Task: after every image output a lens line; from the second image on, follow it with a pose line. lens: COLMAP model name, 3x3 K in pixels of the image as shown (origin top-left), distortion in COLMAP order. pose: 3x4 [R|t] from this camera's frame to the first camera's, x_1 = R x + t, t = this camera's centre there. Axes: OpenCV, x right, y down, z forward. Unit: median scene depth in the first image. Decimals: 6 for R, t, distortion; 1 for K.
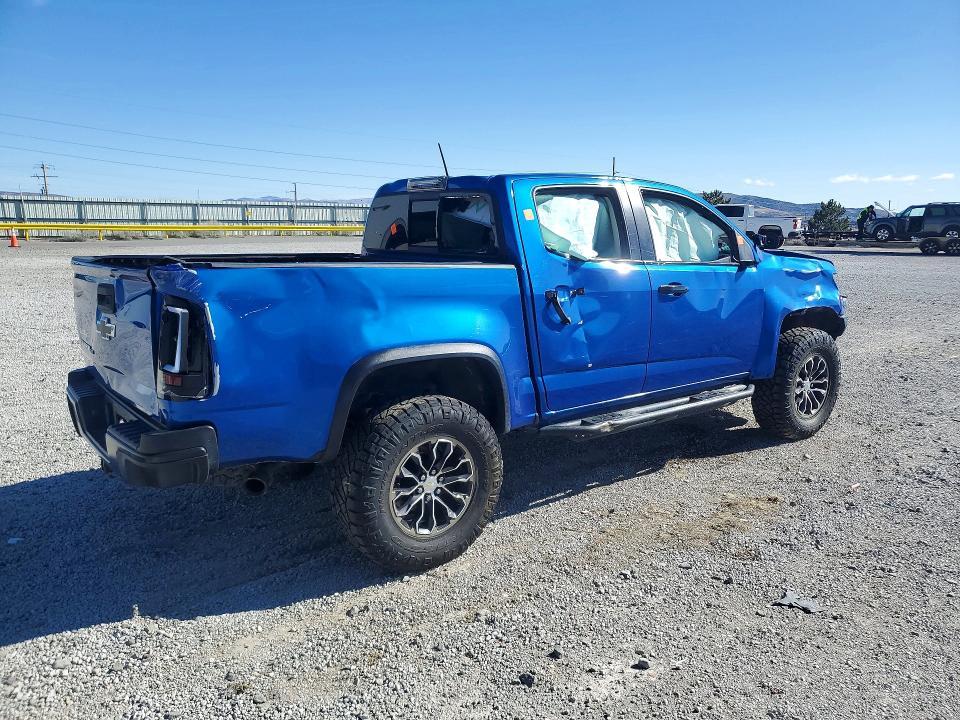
lens RADIAL K [[754.1, 0, 485.6], [0, 754.1, 354.2], [0, 0, 1]] dist [0.011705, 0.009908]
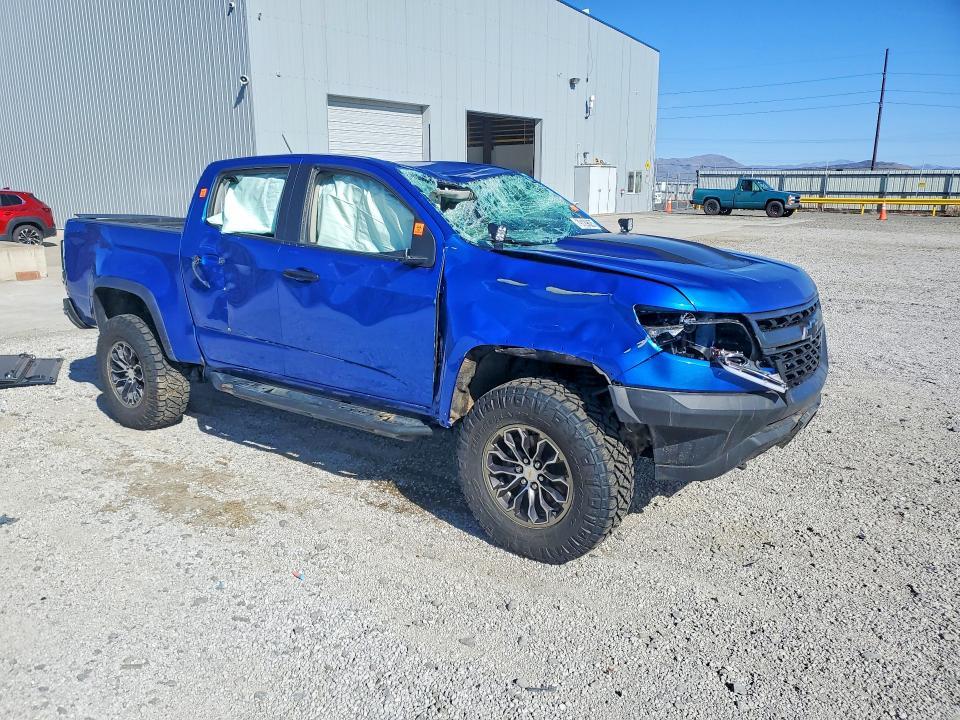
lens RADIAL K [[754.1, 0, 481.5], [0, 754.1, 361.7], [0, 0, 1]] dist [0.011705, 0.009908]
pose [[0.283983, 0.211865, -0.935129, 0.274913], [-0.175217, 0.970327, 0.166628, -0.037815], [0.942684, 0.116531, 0.312679, 0.225800]]
